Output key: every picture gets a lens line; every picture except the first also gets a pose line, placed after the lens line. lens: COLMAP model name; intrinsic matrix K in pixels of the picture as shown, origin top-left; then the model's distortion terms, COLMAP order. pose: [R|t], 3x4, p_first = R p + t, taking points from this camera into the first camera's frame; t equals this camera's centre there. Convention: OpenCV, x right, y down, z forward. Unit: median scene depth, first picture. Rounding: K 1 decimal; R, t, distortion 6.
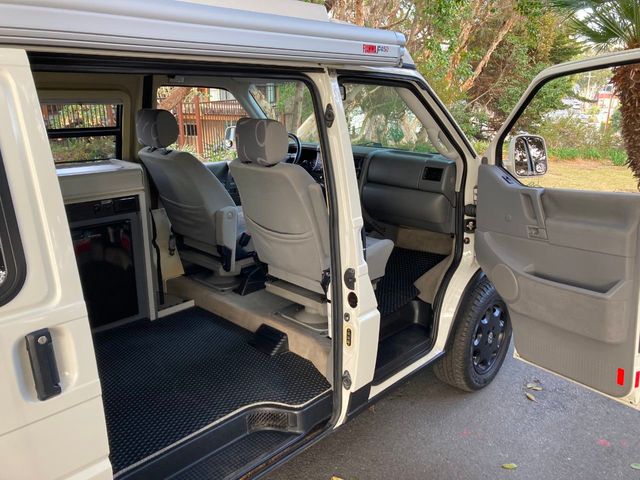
lens RADIAL K [[519.2, 0, 326.3], [0, 519.2, 230.4], [0, 0, 1]] dist [0.017580, -0.002746]
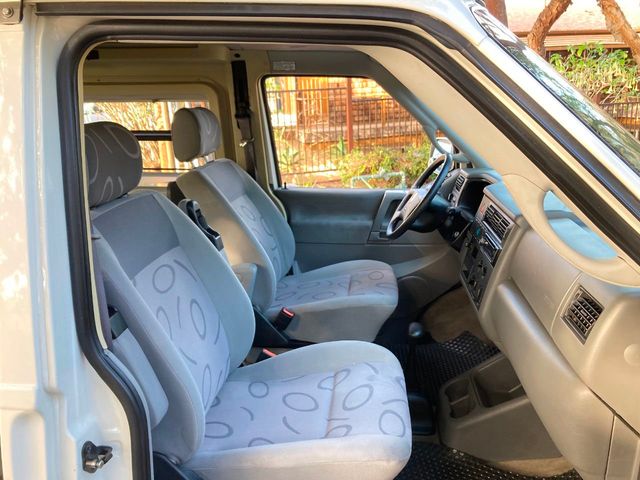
lens RADIAL K [[527.4, 0, 309.6], [0, 527.4, 230.3], [0, 0, 1]] dist [0.033735, -0.010841]
pose [[0.606664, 0.185770, -0.772948, 0.423618], [-0.192050, 0.977761, 0.084259, -0.186746], [0.771411, 0.097328, 0.628850, 0.795766]]
